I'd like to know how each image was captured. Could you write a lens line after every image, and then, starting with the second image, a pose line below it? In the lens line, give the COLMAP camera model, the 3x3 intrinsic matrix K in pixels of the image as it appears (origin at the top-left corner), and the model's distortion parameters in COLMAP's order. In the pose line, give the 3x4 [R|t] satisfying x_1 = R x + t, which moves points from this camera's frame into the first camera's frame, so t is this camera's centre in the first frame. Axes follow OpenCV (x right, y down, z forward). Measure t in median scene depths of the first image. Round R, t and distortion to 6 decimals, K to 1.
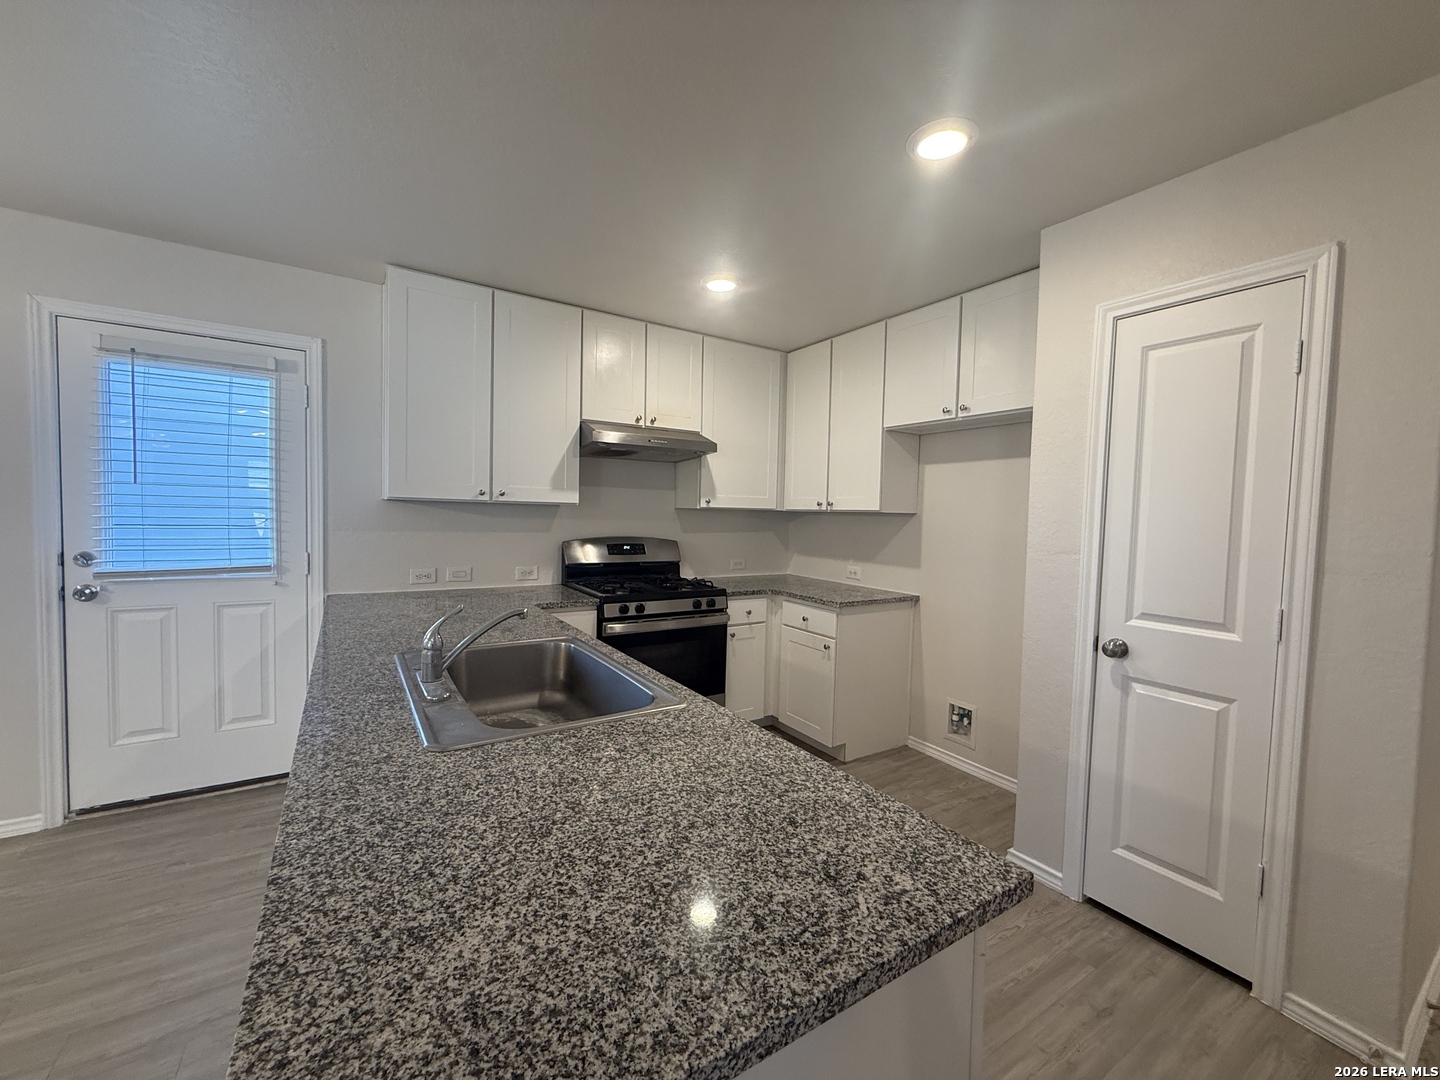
lens RADIAL K [[577.1, 0, 720.0], [0, 577.1, 540.0], [0, 0, 1]] dist [0.000122, 0.000129]
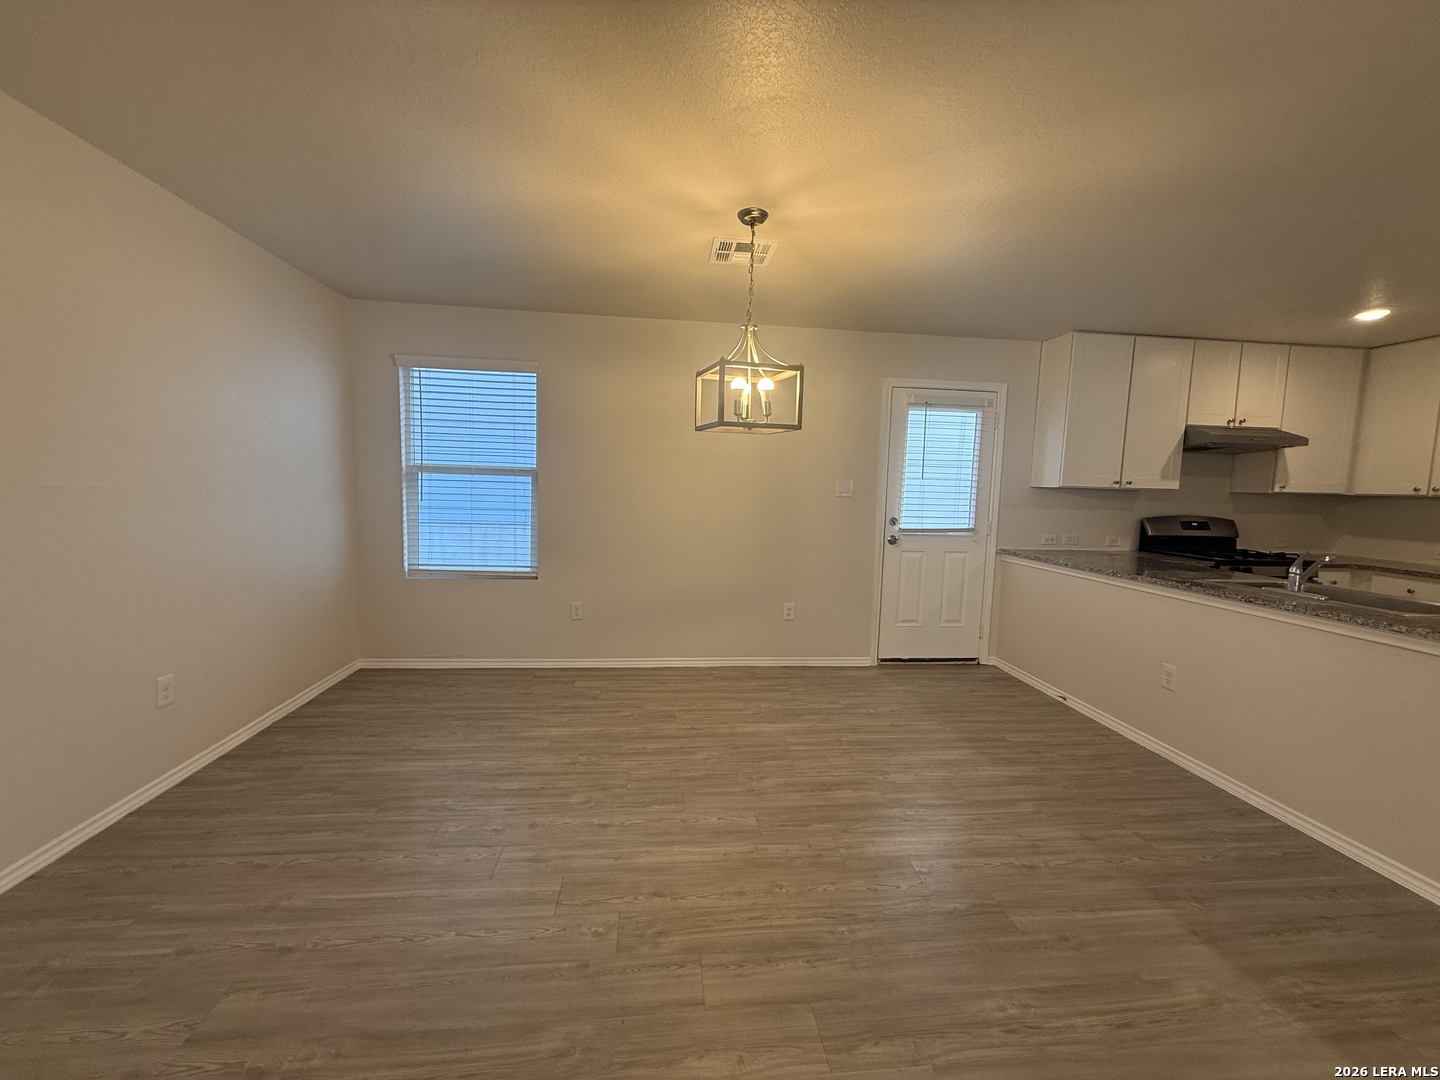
lens RADIAL K [[577.1, 0, 720.0], [0, 577.1, 540.0], [0, 0, 1]] dist [0.000122, 0.000129]
pose [[0.894061, 0.040609, -0.446100, -0.564267], [-0.024081, 0.998799, 0.042659, 0.020177], [0.447297, -0.027397, 0.893966, -0.621867]]
